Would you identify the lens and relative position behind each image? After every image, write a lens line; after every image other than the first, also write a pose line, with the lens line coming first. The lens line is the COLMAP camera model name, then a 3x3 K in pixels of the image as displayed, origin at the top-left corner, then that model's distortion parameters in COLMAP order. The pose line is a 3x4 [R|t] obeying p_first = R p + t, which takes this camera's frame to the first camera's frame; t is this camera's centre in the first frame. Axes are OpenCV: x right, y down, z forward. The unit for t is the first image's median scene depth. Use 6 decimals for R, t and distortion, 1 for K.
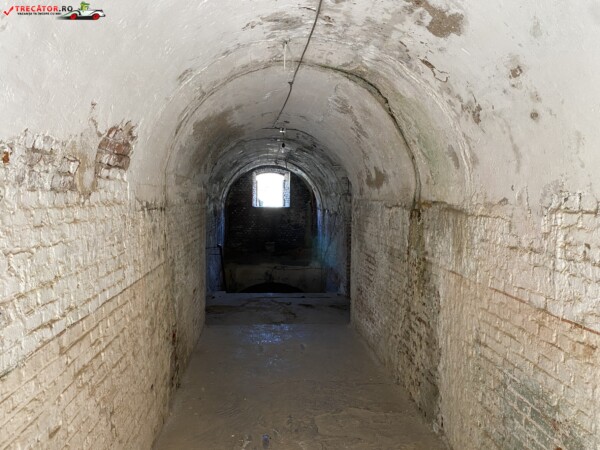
lens RADIAL K [[459.8, 0, 299.6], [0, 459.8, 219.5], [0, 0, 1]] dist [0.029886, 0.000880]
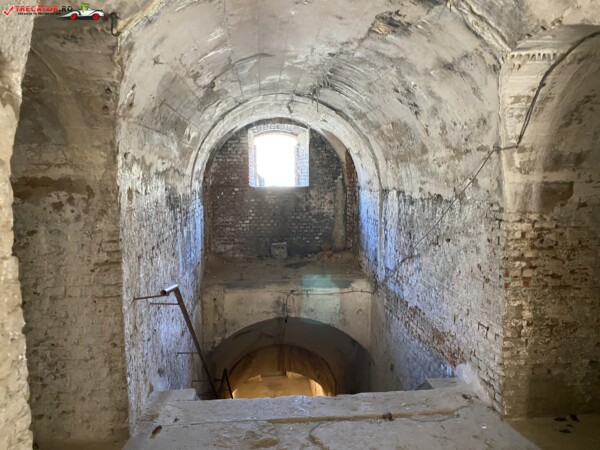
lens RADIAL K [[459.8, 0, 300.0], [0, 459.8, 229.6], [0, 0, 1]] dist [0.029886, 0.000880]
pose [[0.999756, -0.019700, 0.010010, -0.043520], [0.018961, 0.997422, 0.069213, -0.012145], [-0.011347, -0.069007, 0.997552, 0.394149]]
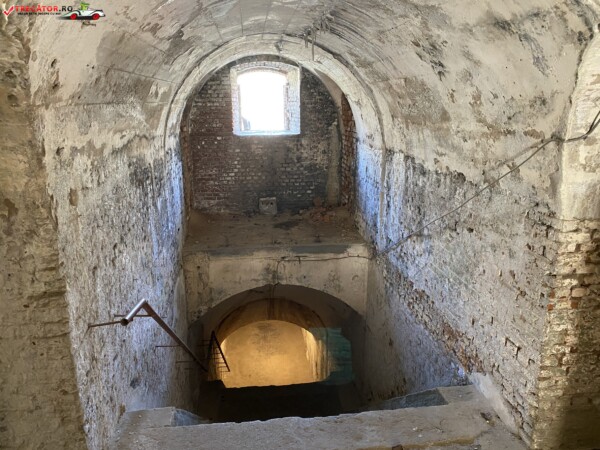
lens RADIAL K [[459.8, 0, 298.1], [0, 459.8, 230.5], [0, 0, 1]] dist [0.029886, 0.000880]
pose [[0.999252, -0.027262, 0.027418, -0.045223], [0.020330, 0.973644, 0.227167, -0.042566], [-0.032889, -0.226440, 0.973470, 0.451037]]
